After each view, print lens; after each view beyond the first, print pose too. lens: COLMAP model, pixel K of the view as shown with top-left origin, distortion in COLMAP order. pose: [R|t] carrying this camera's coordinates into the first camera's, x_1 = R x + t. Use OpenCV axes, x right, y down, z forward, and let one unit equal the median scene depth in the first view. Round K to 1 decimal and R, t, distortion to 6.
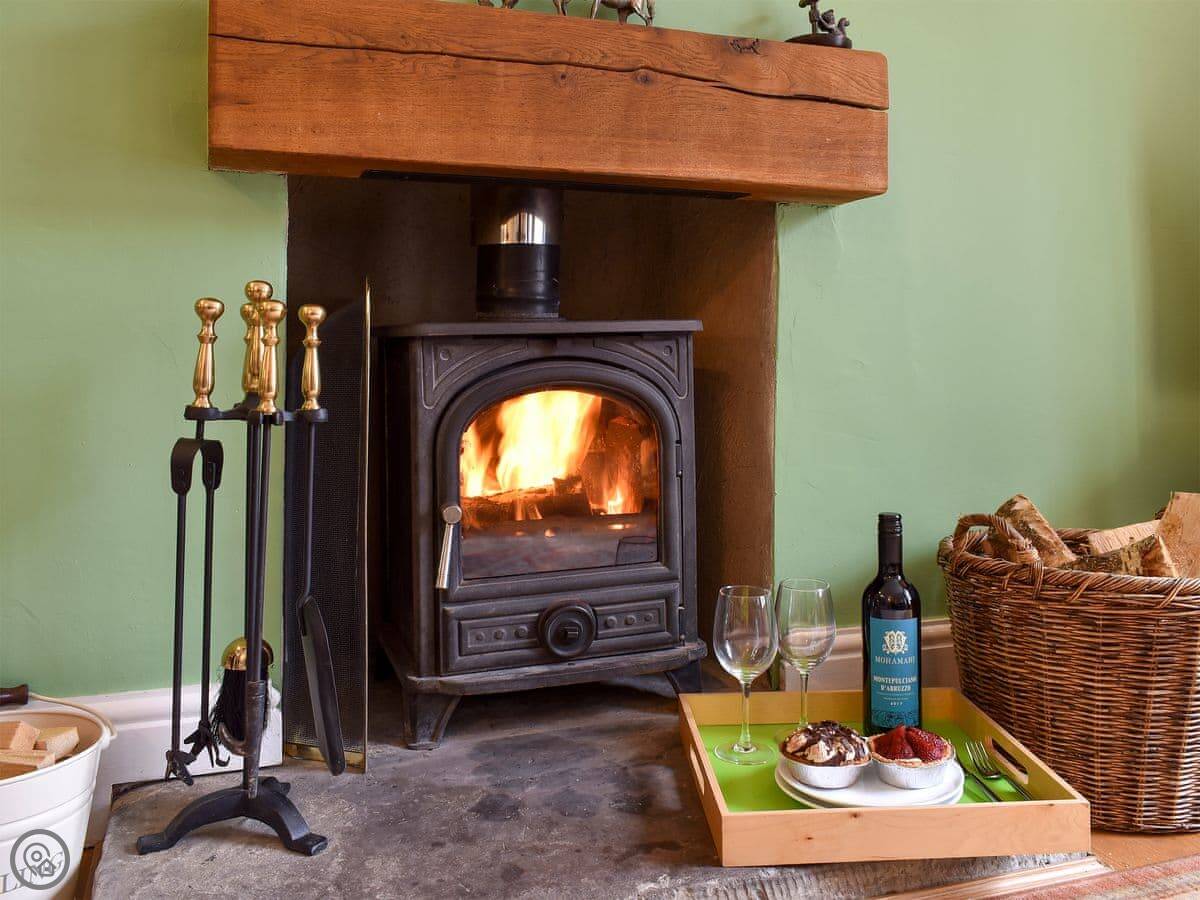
lens RADIAL K [[1231.3, 0, 602.7], [0, 1231.3, 295.4], [0, 0, 1]] dist [0.006595, -0.000735]
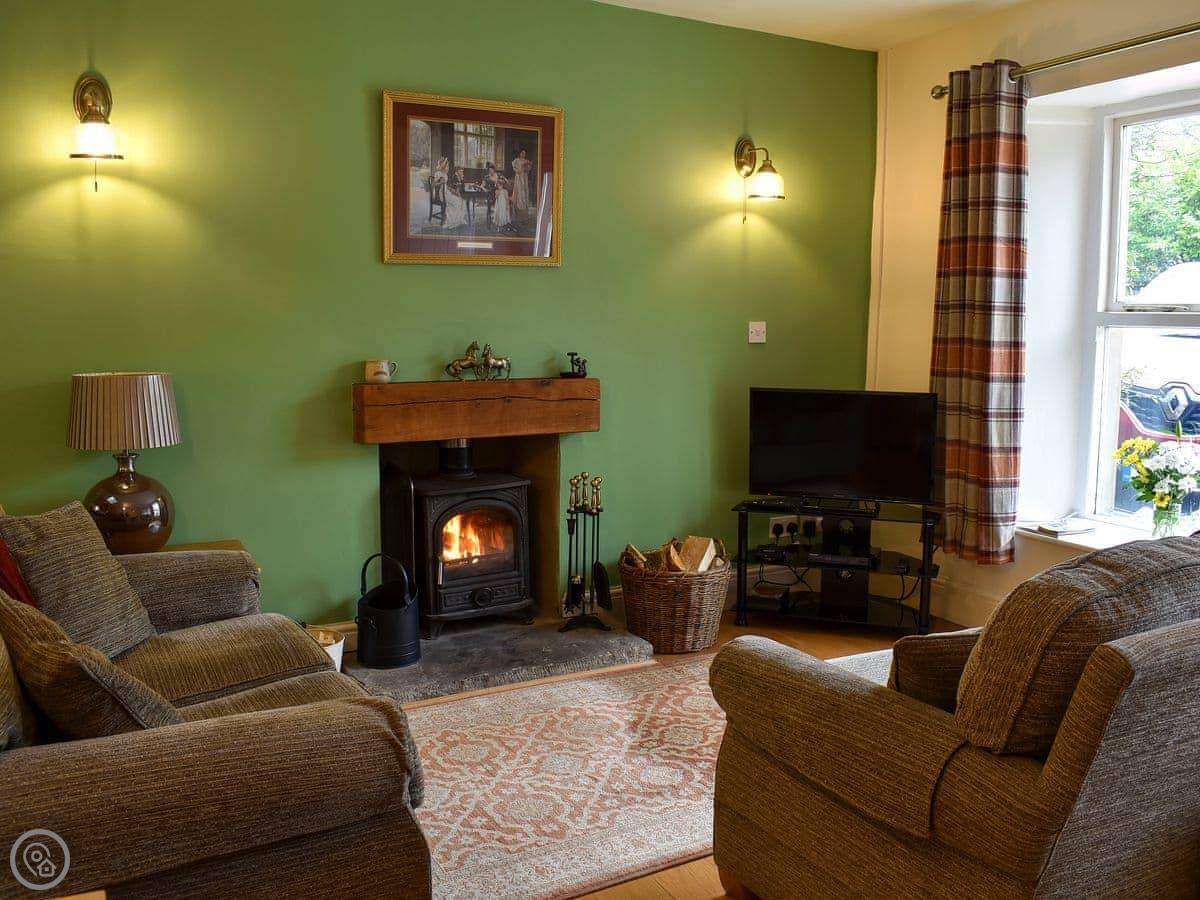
lens RADIAL K [[1049.5, 0, 600.0], [0, 1049.5, 450.0], [0, 0, 1]] dist [-0.004456, -0.000527]
pose [[0.990229, -0.021436, 0.137796, -0.088160], [0.002155, 0.990349, 0.138576, -0.390678], [-0.139437, -0.136925, 0.980718, -1.339376]]
